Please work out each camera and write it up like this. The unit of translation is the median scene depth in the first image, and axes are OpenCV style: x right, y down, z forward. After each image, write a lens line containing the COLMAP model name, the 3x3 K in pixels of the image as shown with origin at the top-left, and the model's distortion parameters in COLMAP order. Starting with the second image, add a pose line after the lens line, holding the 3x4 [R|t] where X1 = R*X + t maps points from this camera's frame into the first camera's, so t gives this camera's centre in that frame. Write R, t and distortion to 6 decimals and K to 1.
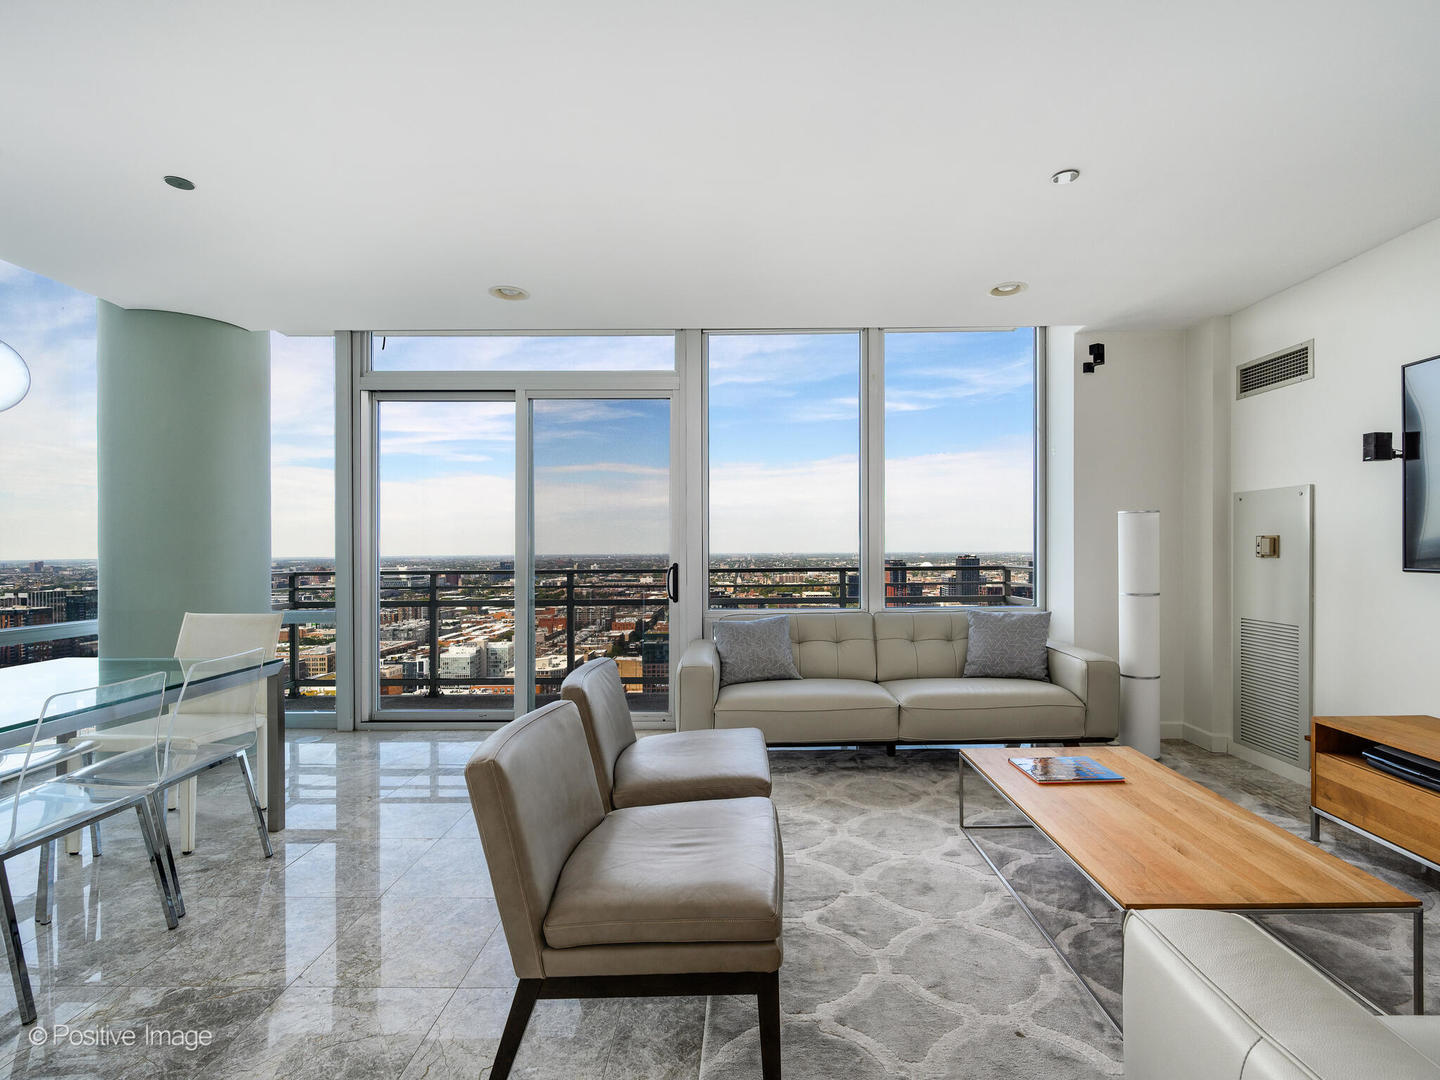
lens RADIAL K [[644.2, 0, 748.2], [0, 644.2, 552.6], [0, 0, 1]] dist [0.000942, -0.000006]
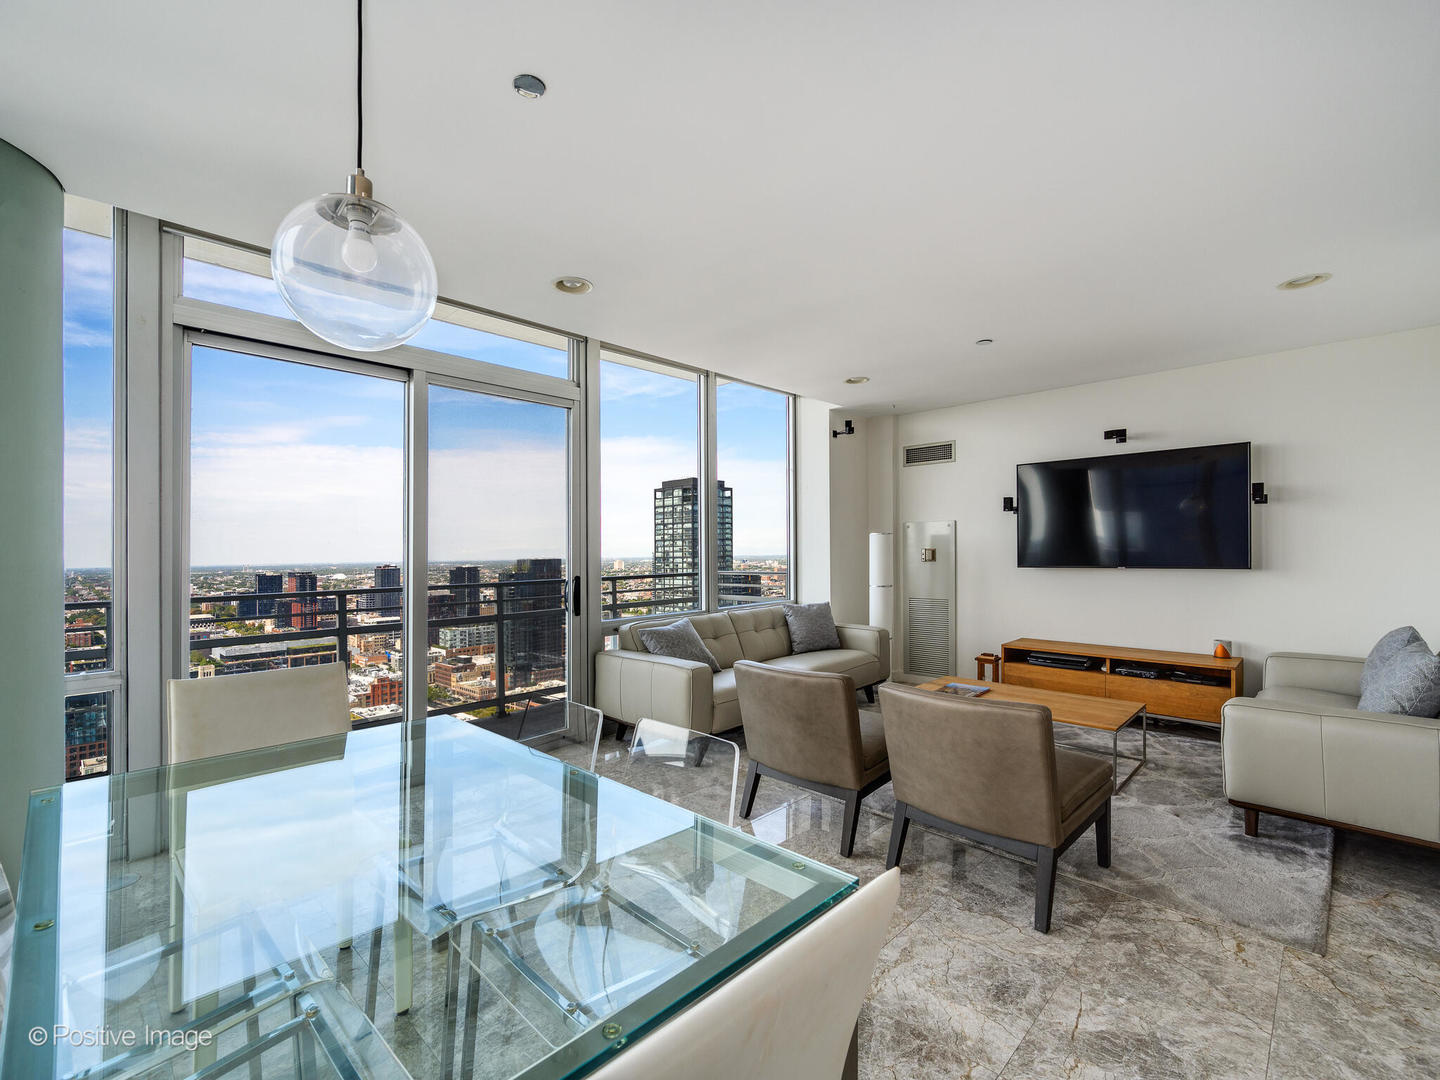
lens RADIAL K [[637.5, 0, 703.7], [0, 637.5, 547.2], [0, 0, 1]] dist [-0.000343, 0.000035]
pose [[0.714536, 0.001431, 0.699598, -0.827400], [0.014089, 0.999766, -0.016436, -0.010864], [-0.699457, 0.021601, 0.714348, 0.204248]]
